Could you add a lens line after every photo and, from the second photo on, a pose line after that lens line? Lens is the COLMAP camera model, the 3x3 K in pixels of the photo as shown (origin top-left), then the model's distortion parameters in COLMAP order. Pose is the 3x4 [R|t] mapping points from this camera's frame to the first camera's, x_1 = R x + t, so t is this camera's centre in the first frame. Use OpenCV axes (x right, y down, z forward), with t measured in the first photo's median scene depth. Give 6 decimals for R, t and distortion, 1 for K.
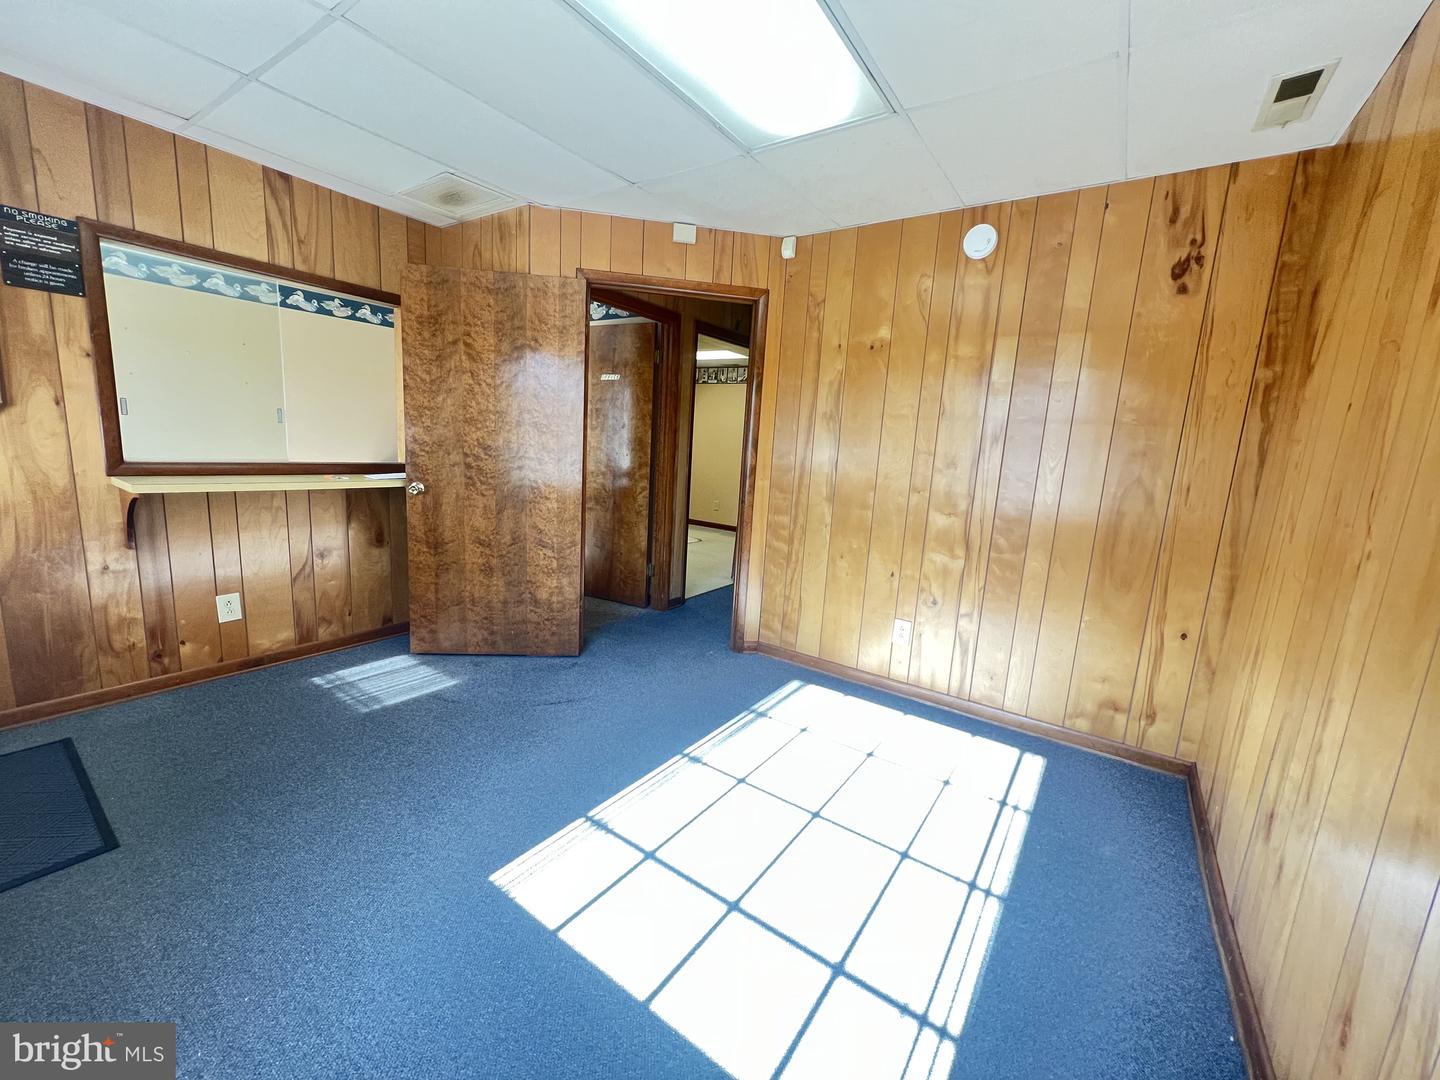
lens RADIAL K [[578.7, 0, 714.9], [0, 578.7, 539.3], [0, 0, 1]] dist [-0.000851, 0.000410]
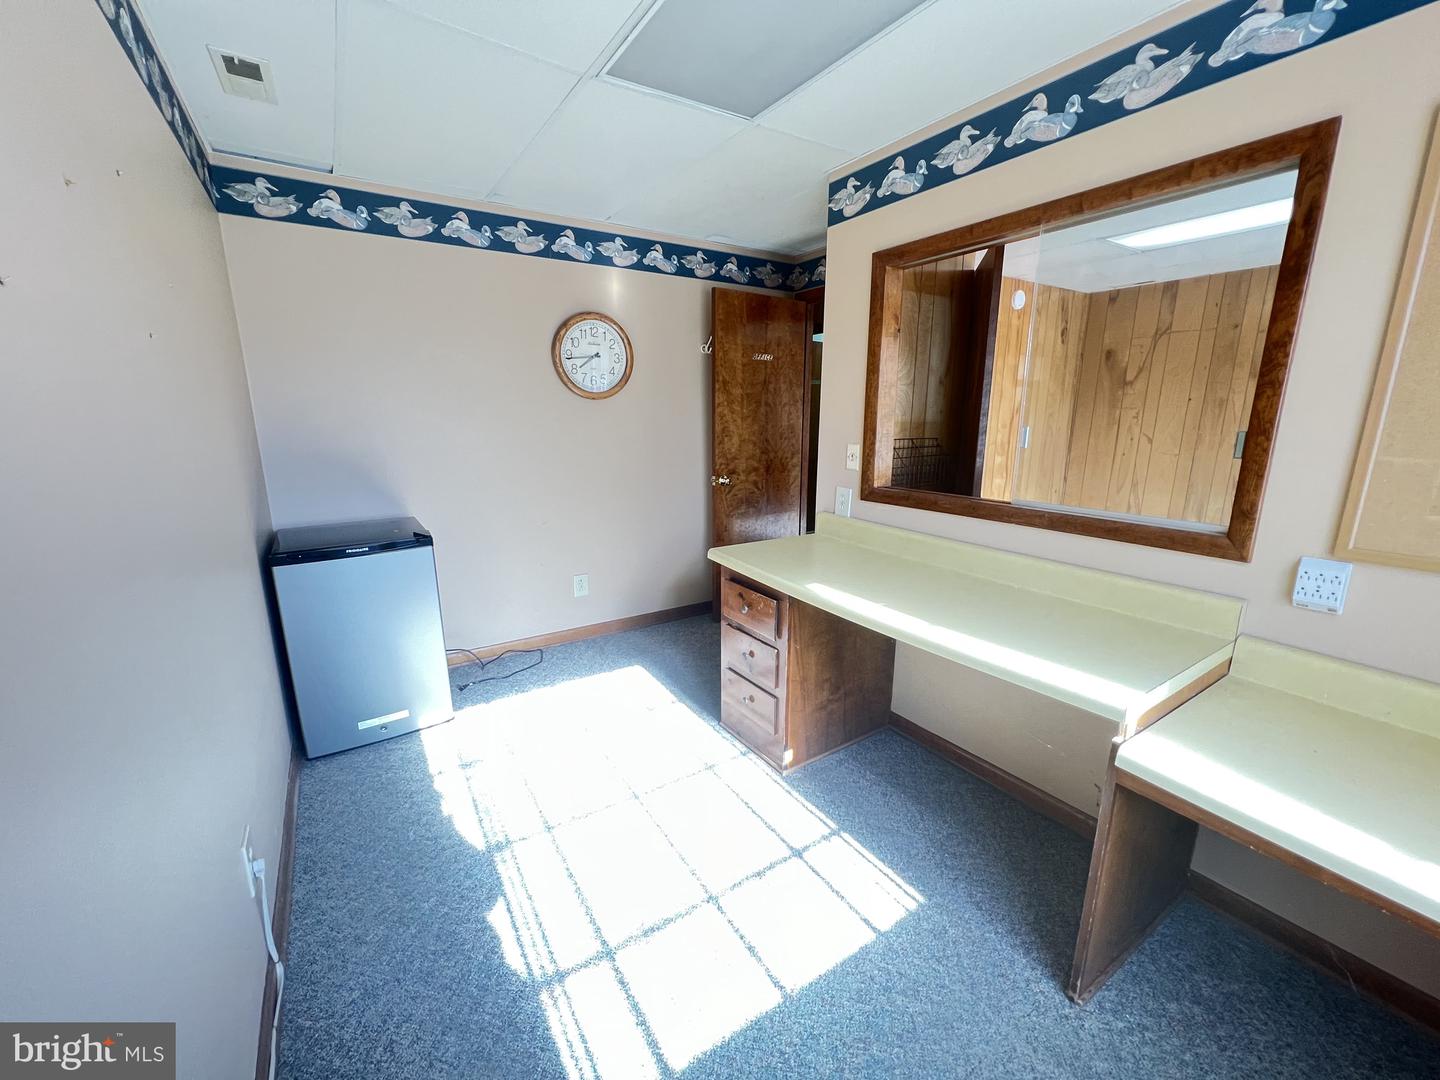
lens RADIAL K [[578.7, 0, 714.8], [0, 578.7, 538.3], [0, 0, 1]] dist [-0.000851, 0.000410]
pose [[0.382047, -0.256447, 0.887849, -1.467220], [0.175760, 0.963354, 0.202625, -0.290907], [-0.907275, 0.078636, 0.413120, 1.024050]]
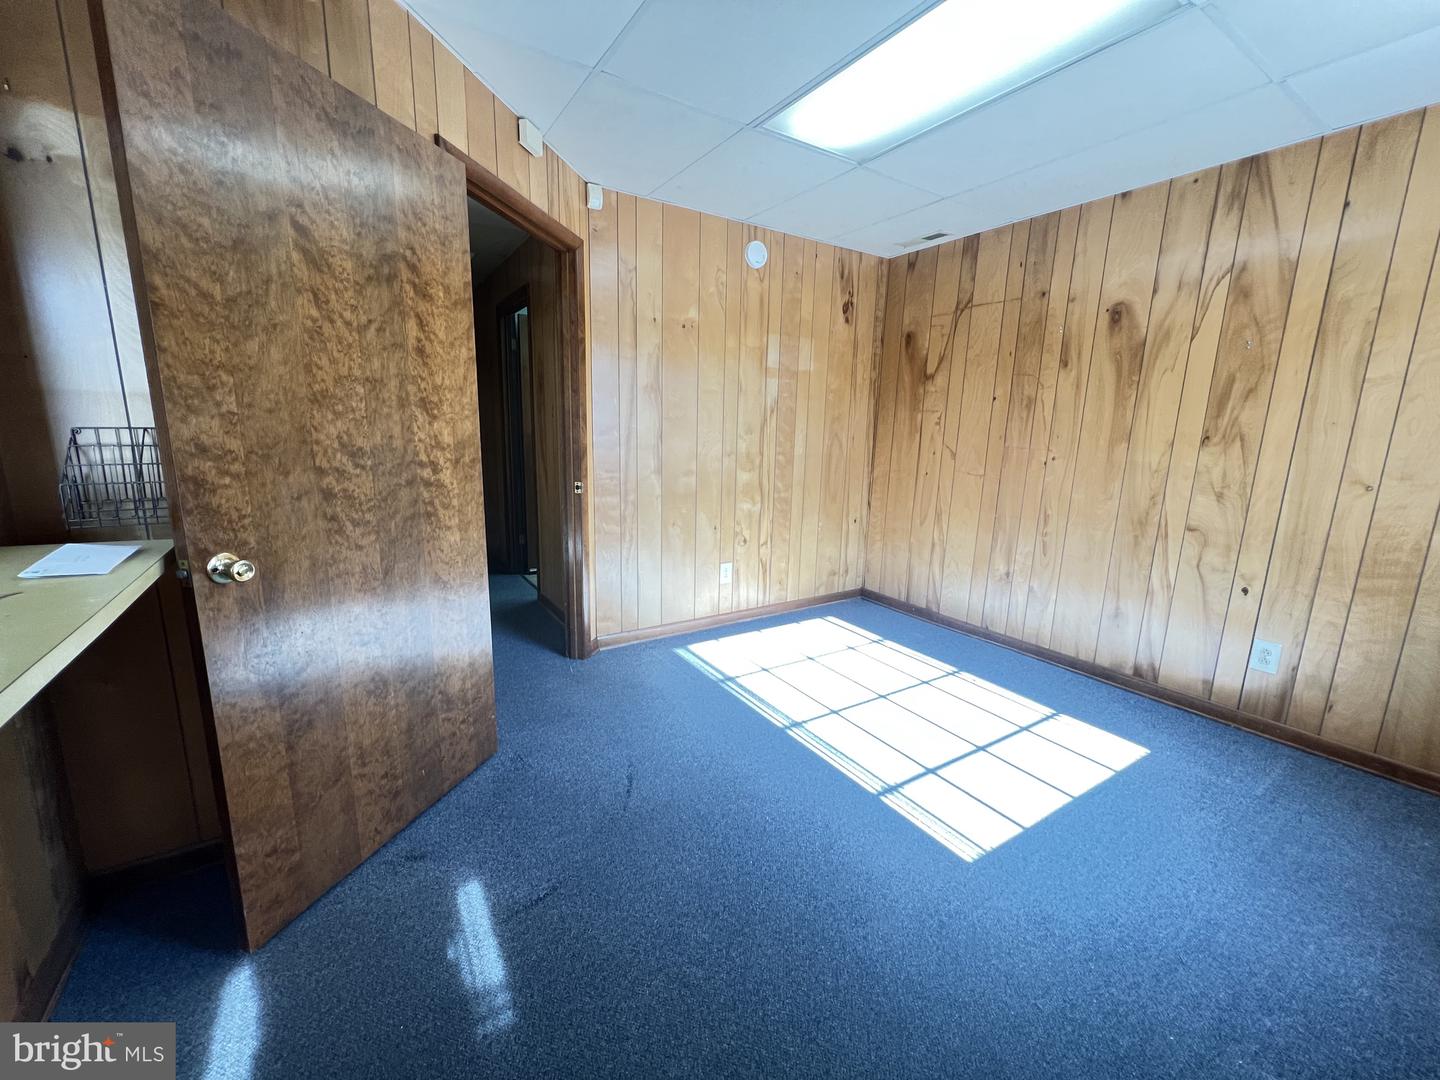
lens RADIAL K [[578.7, 0, 716.6], [0, 578.7, 539.1], [0, 0, 1]] dist [-0.000851, 0.000410]
pose [[0.377650, -0.227406, 0.897589, -0.757893], [0.153926, 0.971303, 0.181319, -0.130985], [-0.913065, 0.069687, 0.401817, 0.532697]]
